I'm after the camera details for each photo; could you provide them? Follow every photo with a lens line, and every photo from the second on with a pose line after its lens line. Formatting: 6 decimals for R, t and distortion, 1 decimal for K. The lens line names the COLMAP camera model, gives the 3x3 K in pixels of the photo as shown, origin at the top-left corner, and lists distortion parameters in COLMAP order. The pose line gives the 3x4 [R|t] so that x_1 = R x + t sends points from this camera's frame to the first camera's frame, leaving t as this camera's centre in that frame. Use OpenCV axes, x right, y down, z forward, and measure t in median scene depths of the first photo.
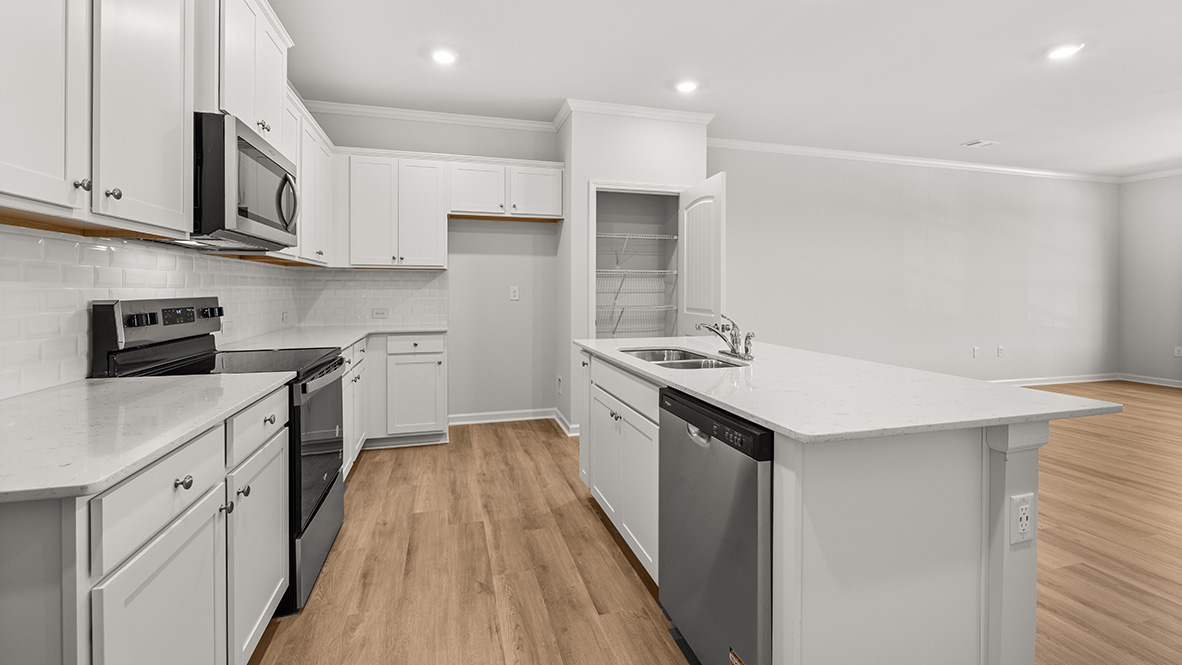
lens RADIAL K [[498.7, 0, 590.6], [0, 498.7, 290.3], [0, 0, 1]] dist [-0.002761, -0.000343]
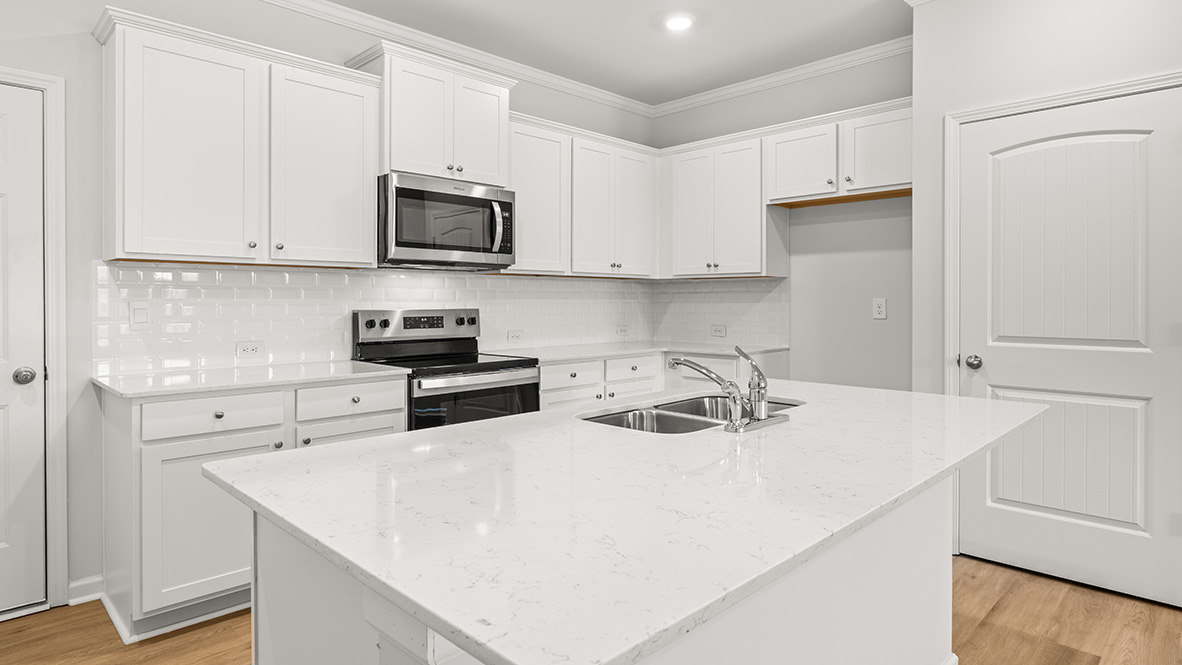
lens RADIAL K [[688.2, 0, 611.9], [0, 688.2, 303.7], [0, 0, 1]] dist [0.016823, -0.004090]
pose [[0.483366, 0.001886, -0.875416, 0.951264], [-0.001383, 0.999998, 0.001391, -0.002493], [0.875417, 0.000538, 0.483368, 0.501884]]
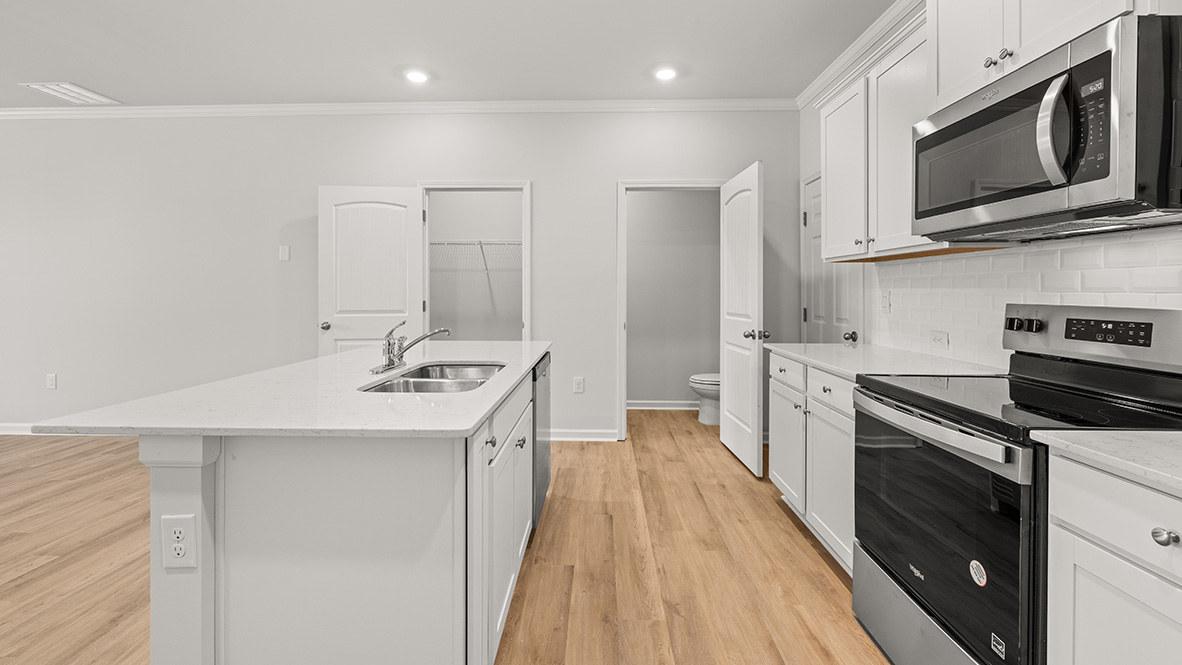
lens RADIAL K [[498.7, 0, 582.8], [0, 498.7, 294.6], [0, 0, 1]] dist [-0.002761, -0.000343]
pose [[-0.949285, -0.005275, 0.314373, -0.310609], [-0.001702, 0.999931, 0.011640, -0.008209], [-0.314413, 0.010514, -0.949228, 1.756553]]
